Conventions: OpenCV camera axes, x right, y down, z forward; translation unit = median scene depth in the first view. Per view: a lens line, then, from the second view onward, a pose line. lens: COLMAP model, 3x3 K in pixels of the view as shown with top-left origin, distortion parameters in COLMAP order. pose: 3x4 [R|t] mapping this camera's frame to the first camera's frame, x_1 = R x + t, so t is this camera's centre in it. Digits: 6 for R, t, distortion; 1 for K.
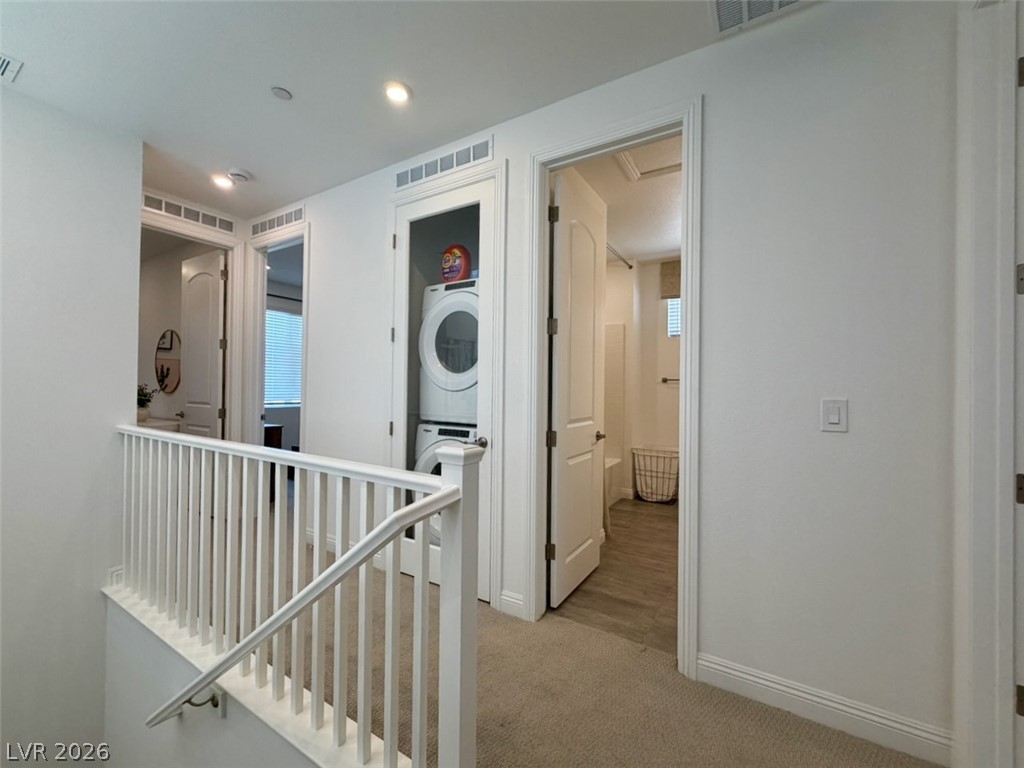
lens RADIAL K [[408.5, 0, 509.4], [0, 408.5, 384.1], [0, 0, 1]] dist [0.000802, -0.000338]
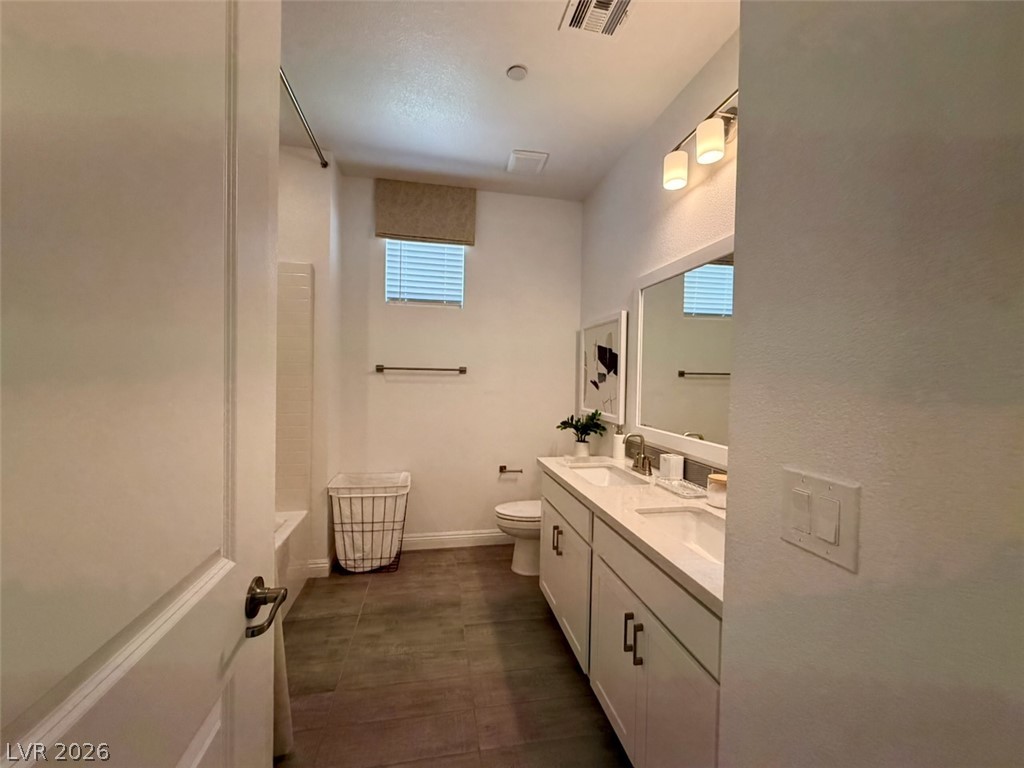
lens RADIAL K [[408.5, 0, 509.4], [0, 408.5, 384.1], [0, 0, 1]] dist [0.000802, -0.000338]
pose [[0.724665, -0.010746, 0.689018, 0.094674], [-0.011156, 0.999564, 0.027323, -0.005191], [-0.689011, -0.027486, 0.724229, 0.423604]]
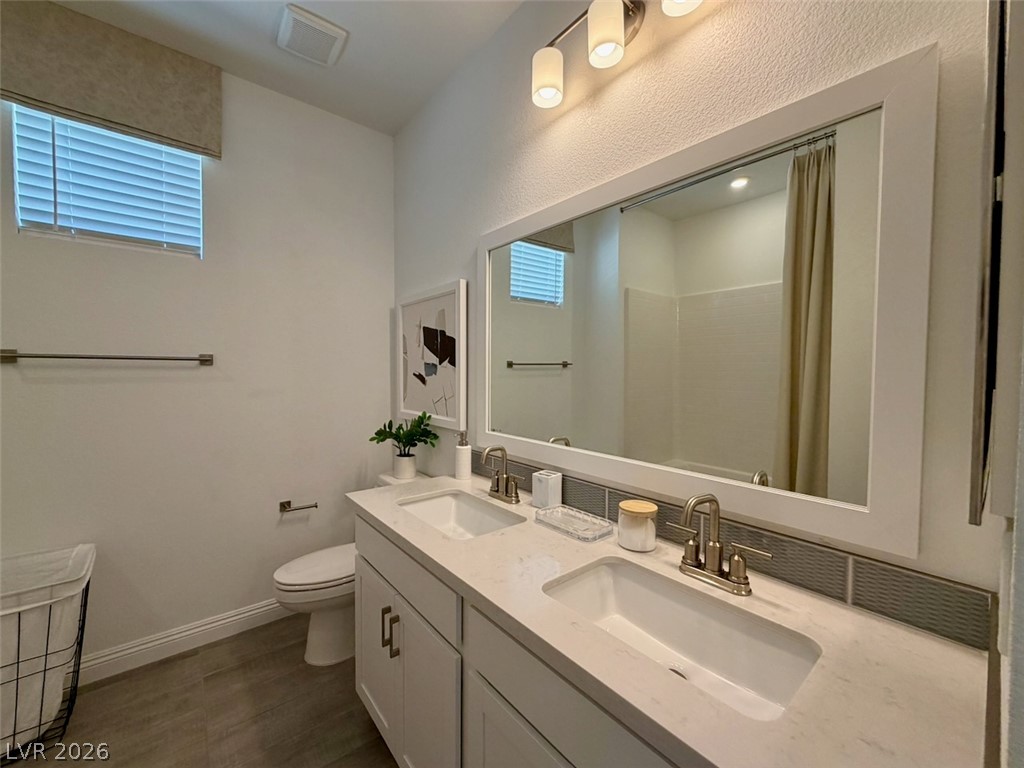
lens RADIAL K [[408.5, 0, 509.4], [0, 408.5, 384.1], [0, 0, 1]] dist [0.000802, -0.000338]
pose [[0.312104, -0.038885, 0.949252, 0.204805], [-0.003168, 0.999114, 0.041969, -0.002627], [-0.950043, -0.016106, 0.311704, 0.542962]]
